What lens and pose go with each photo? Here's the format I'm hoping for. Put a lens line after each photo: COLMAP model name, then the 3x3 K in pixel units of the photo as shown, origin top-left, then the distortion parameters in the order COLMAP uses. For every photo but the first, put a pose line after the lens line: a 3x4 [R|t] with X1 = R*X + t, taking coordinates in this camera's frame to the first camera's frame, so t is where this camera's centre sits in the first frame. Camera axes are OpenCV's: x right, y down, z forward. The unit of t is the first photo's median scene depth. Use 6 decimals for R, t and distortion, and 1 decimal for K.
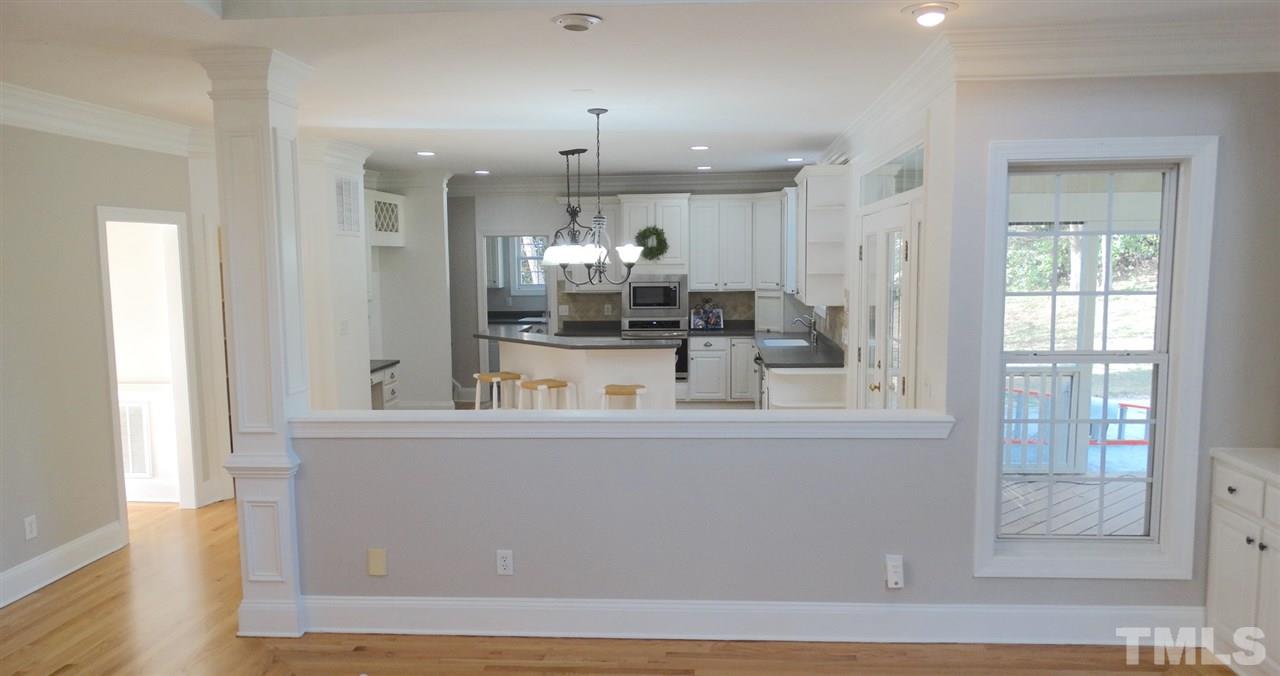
lens RADIAL K [[907.8, 0, 639.6], [0, 907.8, 351.9], [0, 0, 1]] dist [-0.039678, -0.000316]
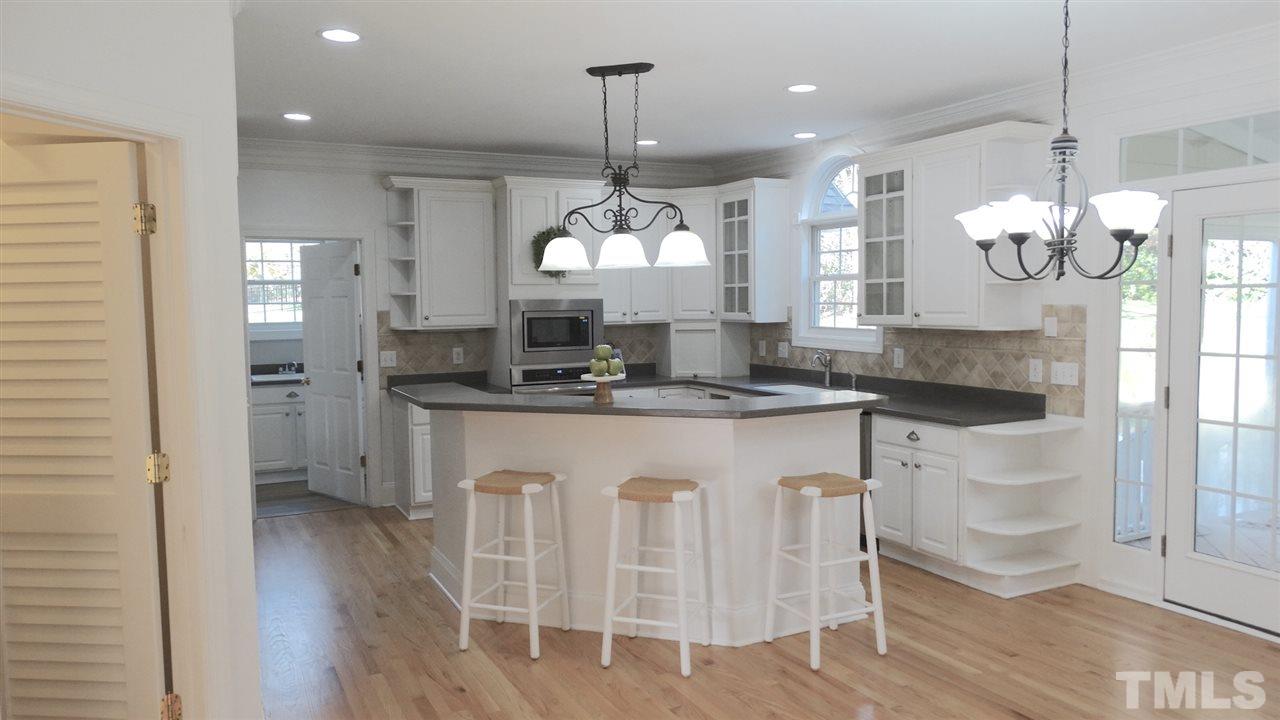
lens RADIAL K [[921.2, 0, 640.0], [0, 921.2, 360.0], [0, 0, 1]] dist [0.002471, 0.000476]
pose [[0.856916, -0.033086, 0.514392, -0.281369], [0.057776, 0.997814, -0.032069, -0.015457], [-0.512207, 0.057200, 0.856955, 0.391294]]
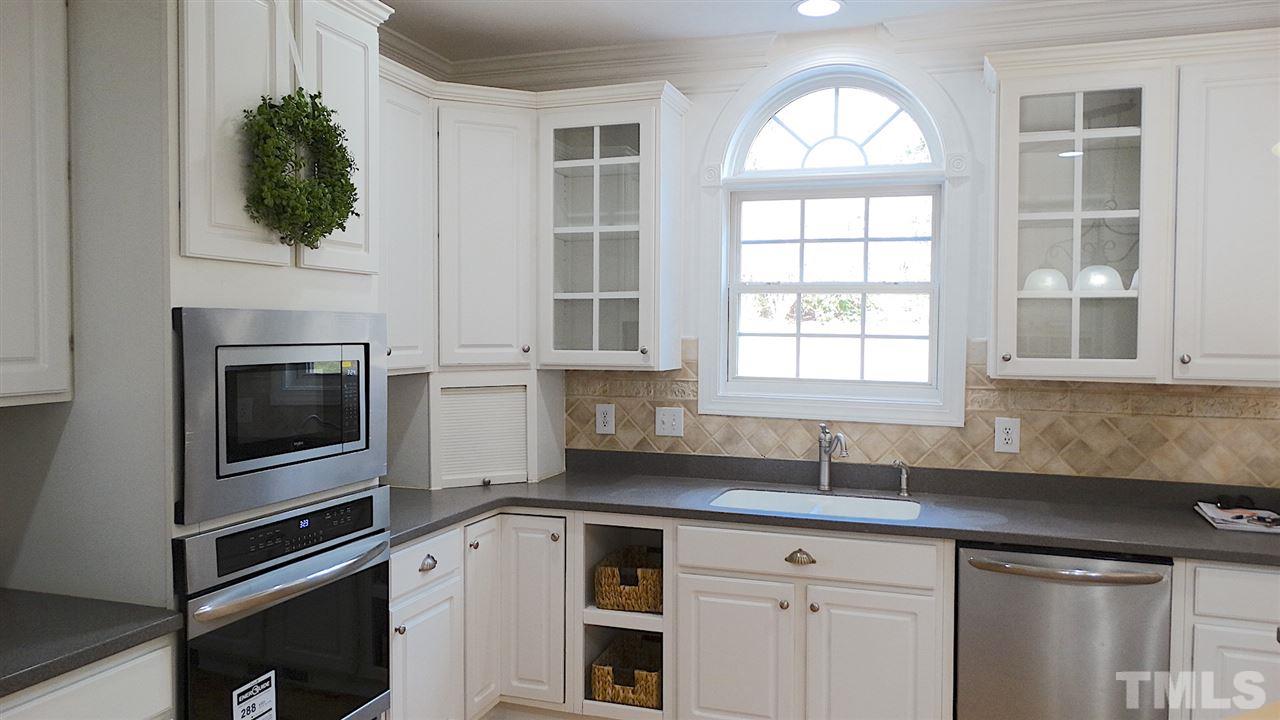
lens RADIAL K [[952.3, 0, 640.0], [0, 952.3, 360.0], [0, 0, 1]] dist [0.110134, 0.000652]
pose [[0.235806, -0.020852, 0.971576, -0.201404], [0.093335, 0.995634, -0.001284, -0.065468], [-0.967308, 0.090985, 0.236723, 0.863655]]
